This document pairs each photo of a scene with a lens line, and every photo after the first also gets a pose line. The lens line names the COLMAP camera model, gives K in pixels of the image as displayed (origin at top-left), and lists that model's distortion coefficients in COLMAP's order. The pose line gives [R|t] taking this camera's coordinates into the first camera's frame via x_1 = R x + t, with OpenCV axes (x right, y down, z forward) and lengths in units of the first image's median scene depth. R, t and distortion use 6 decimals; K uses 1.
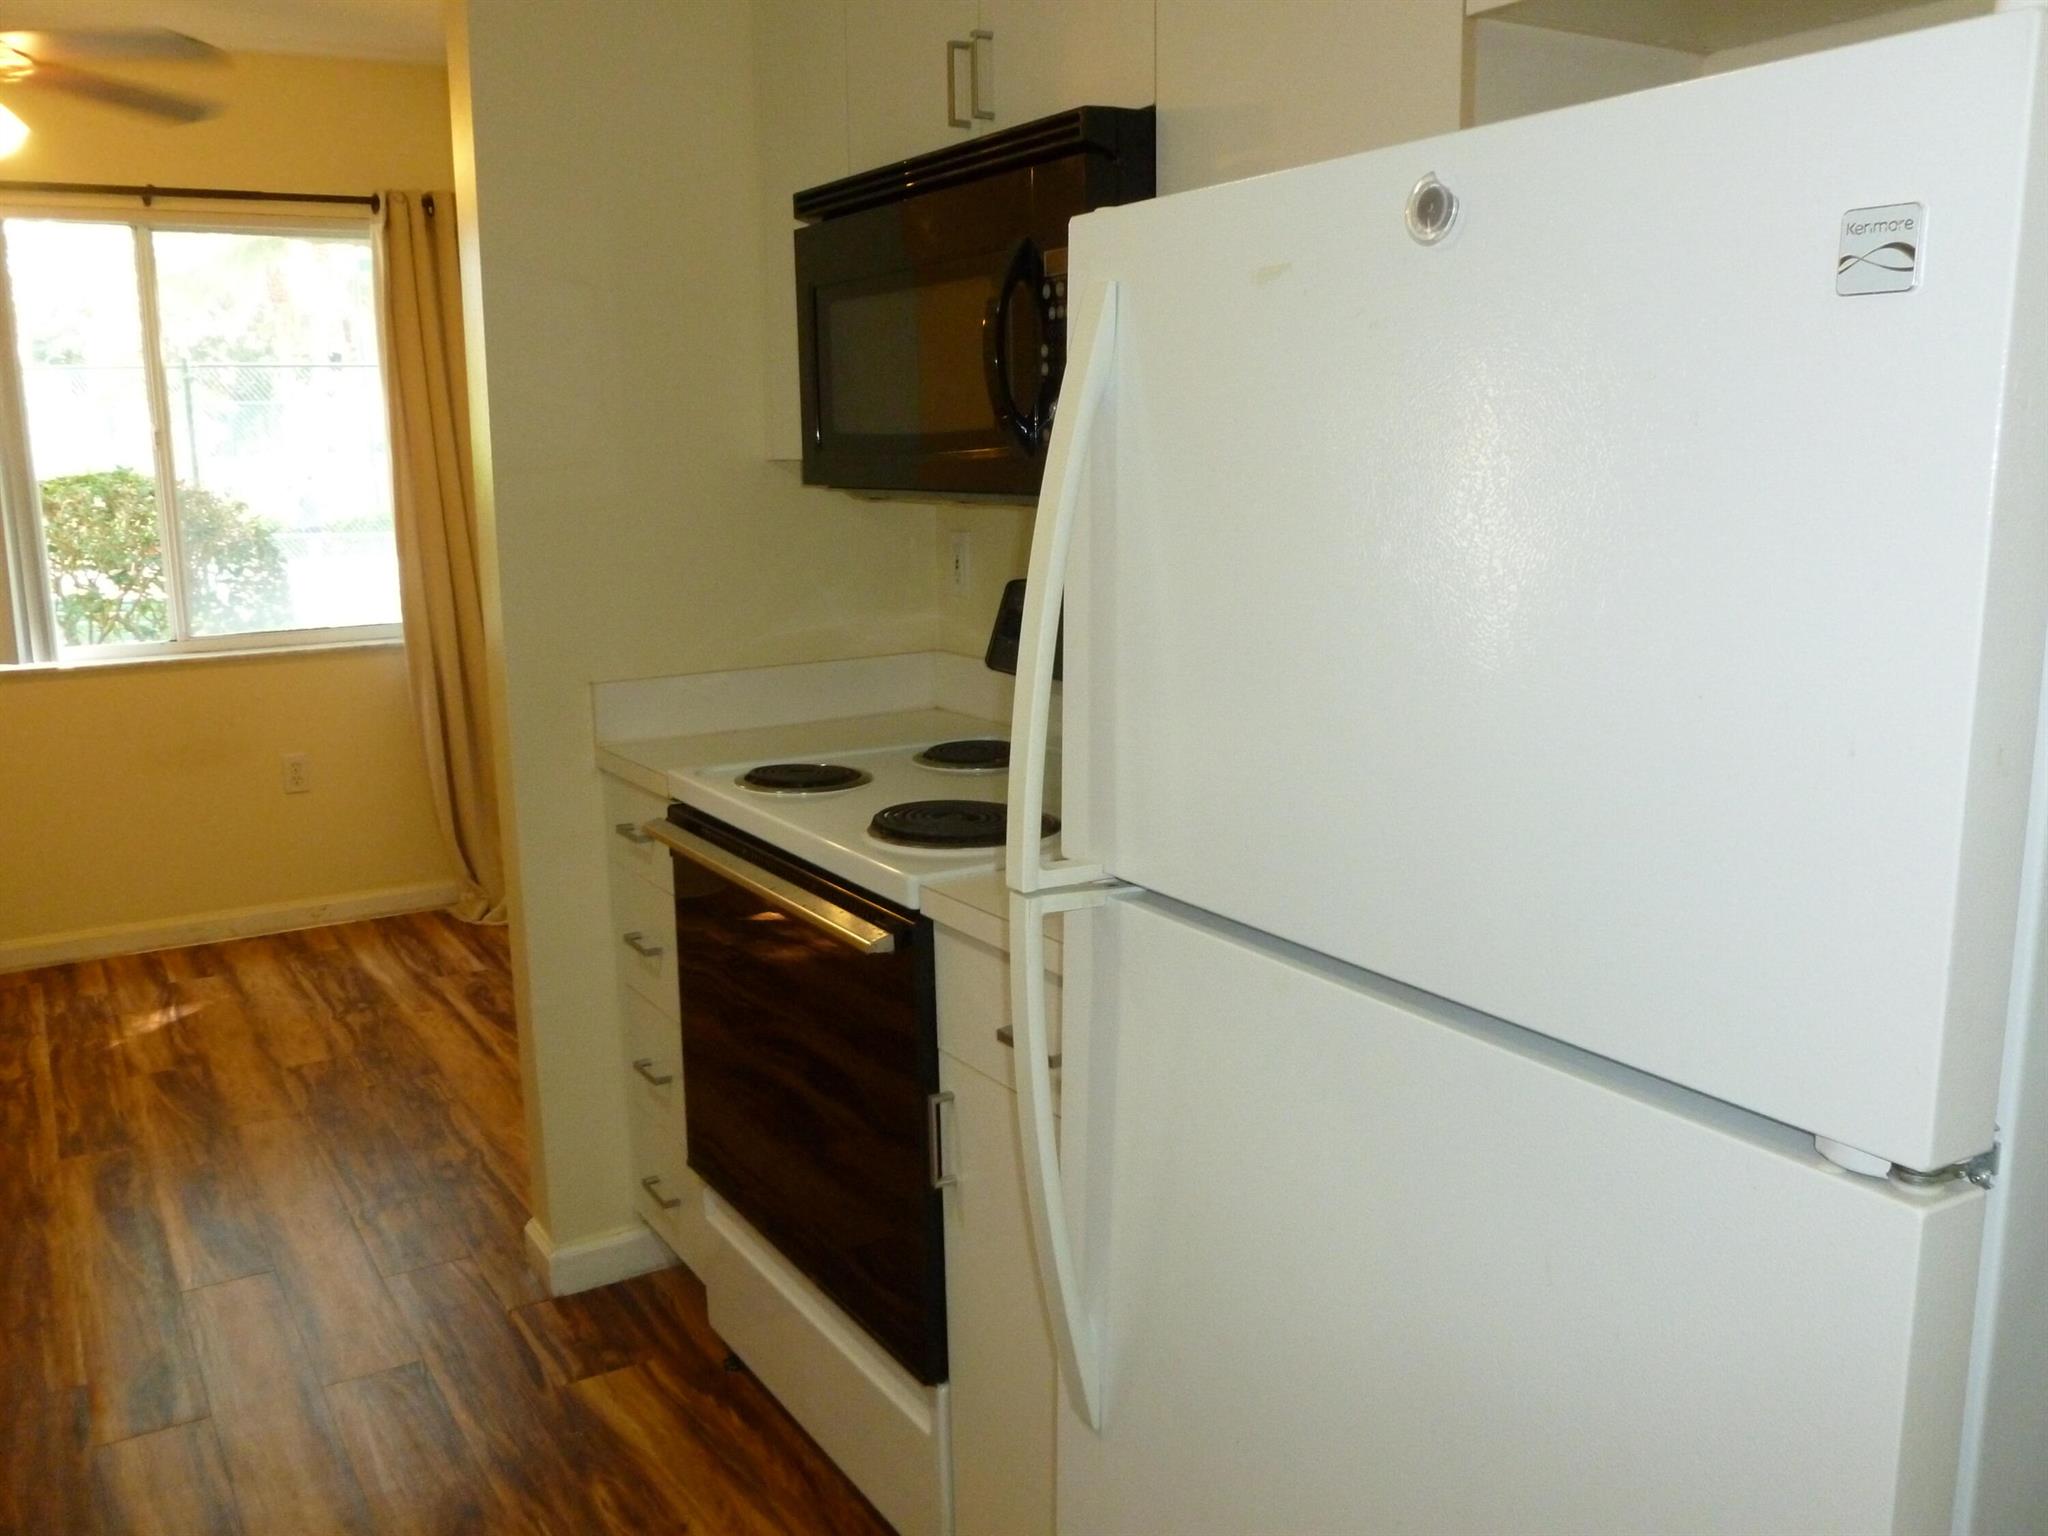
lens RADIAL K [[1798.3, 0, 1030.1], [0, 1798.3, 762.7], [0, 0, 1]] dist [-0.004999, -0.021208]
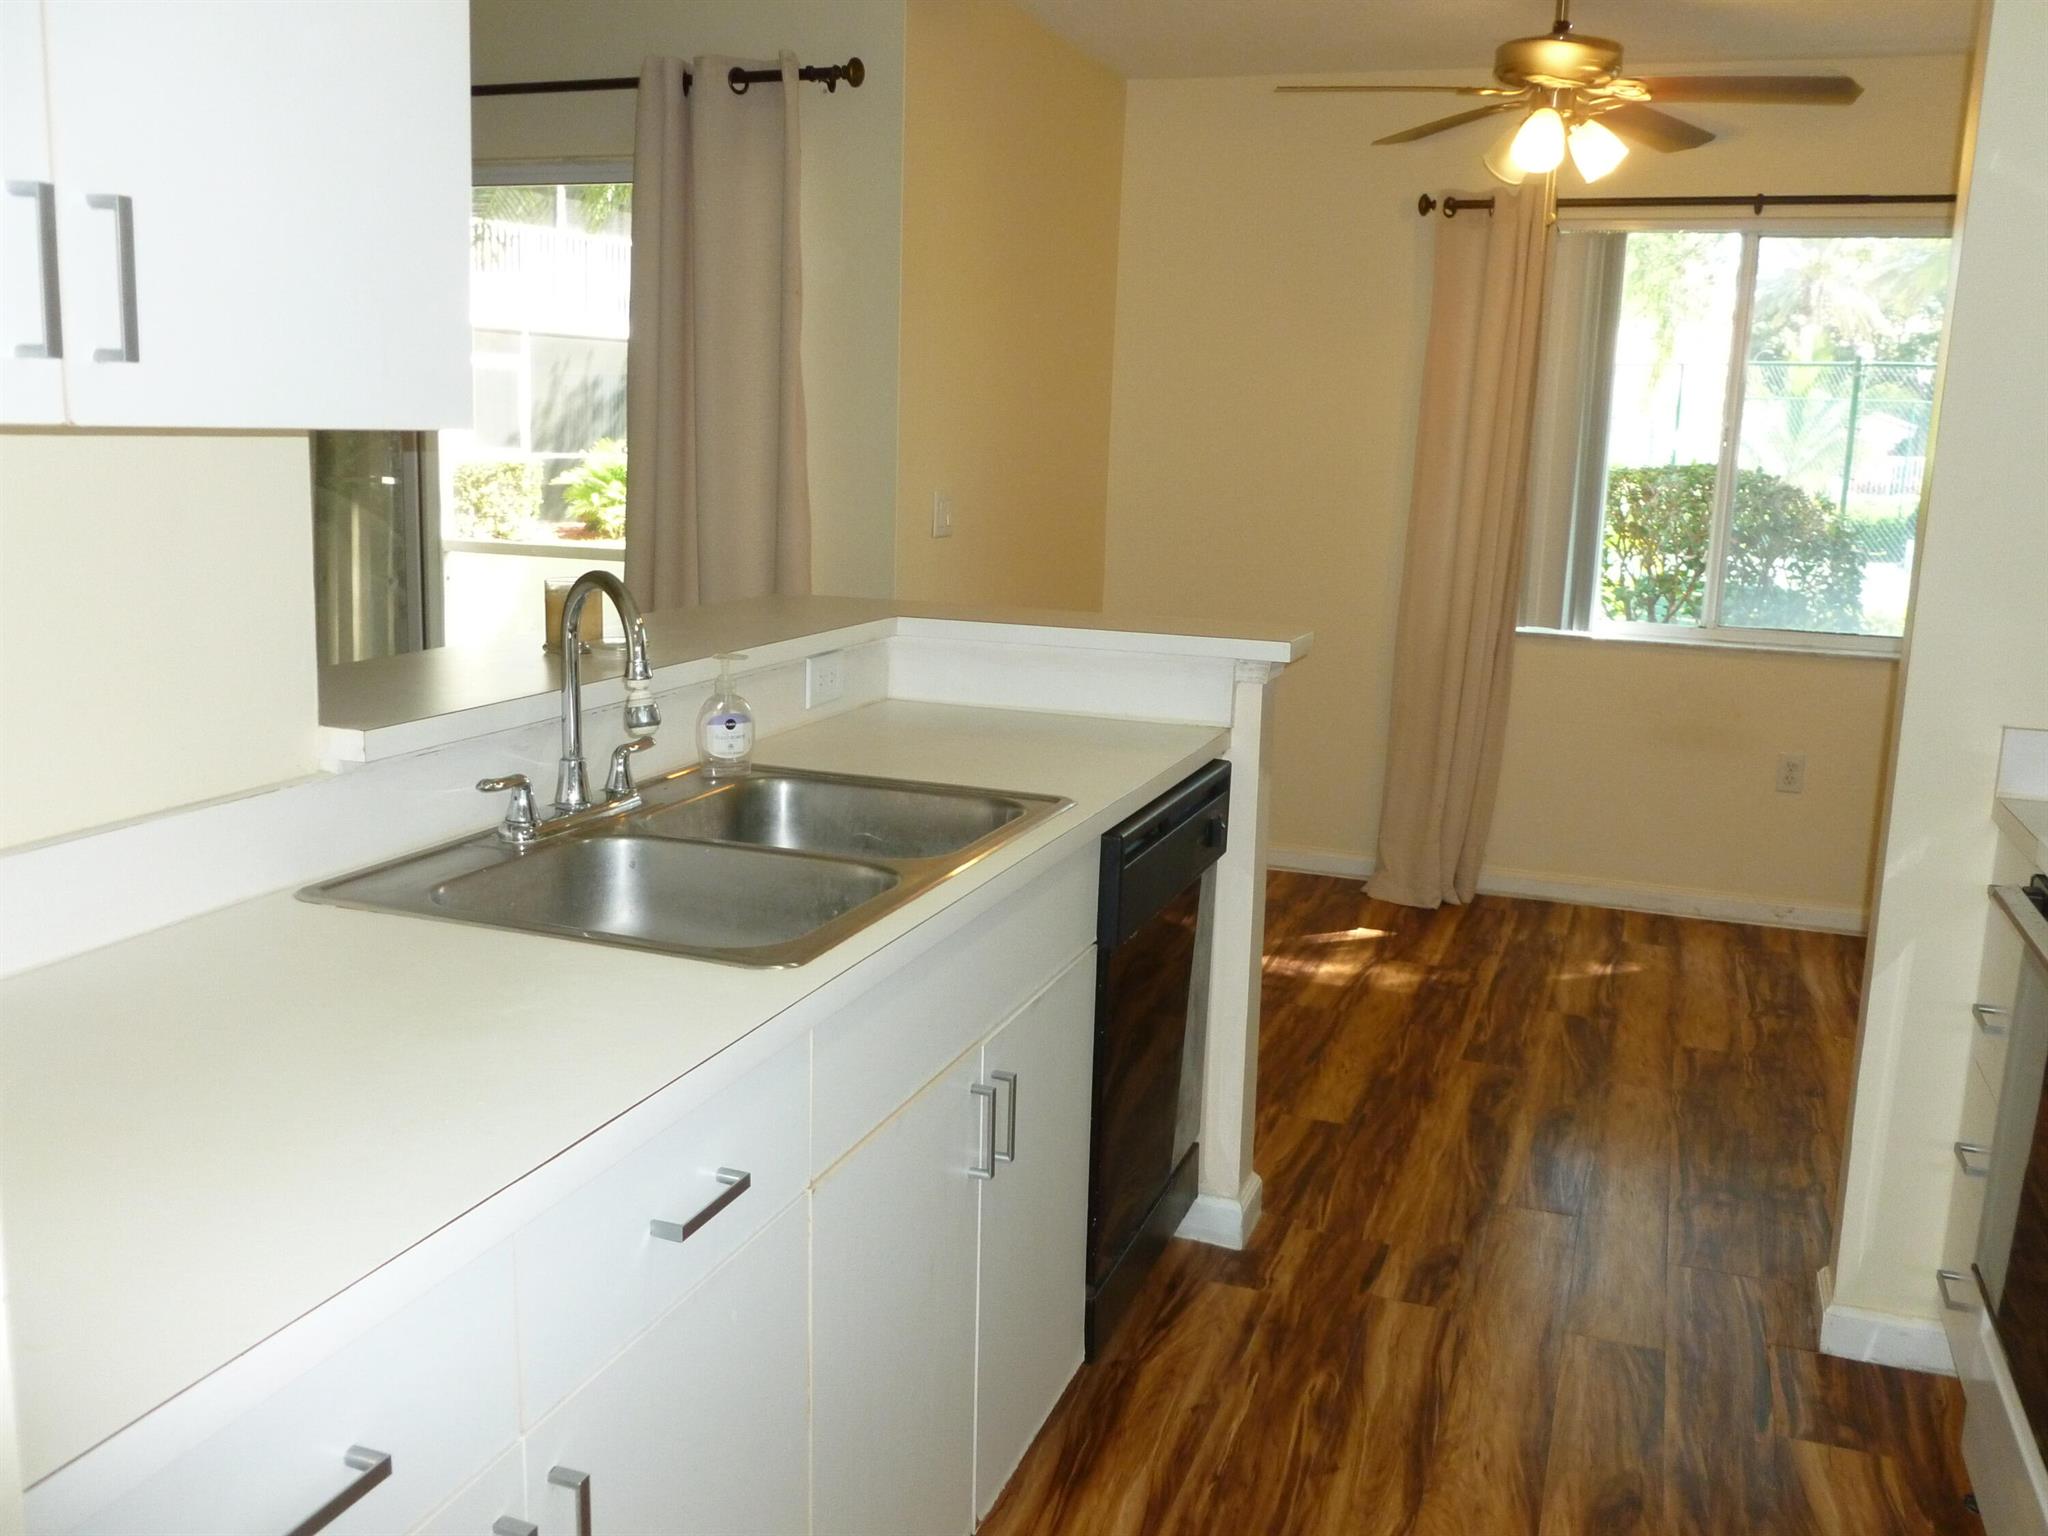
lens RADIAL K [[1798.3, 0, 1029.3], [0, 1798.3, 771.5], [0, 0, 1]] dist [-0.004999, -0.021208]
pose [[0.626360, 0.187731, -0.756591, 0.106783], [-0.181480, 0.979018, 0.092679, -0.013756], [0.758115, 0.079256, 0.647287, 0.028890]]
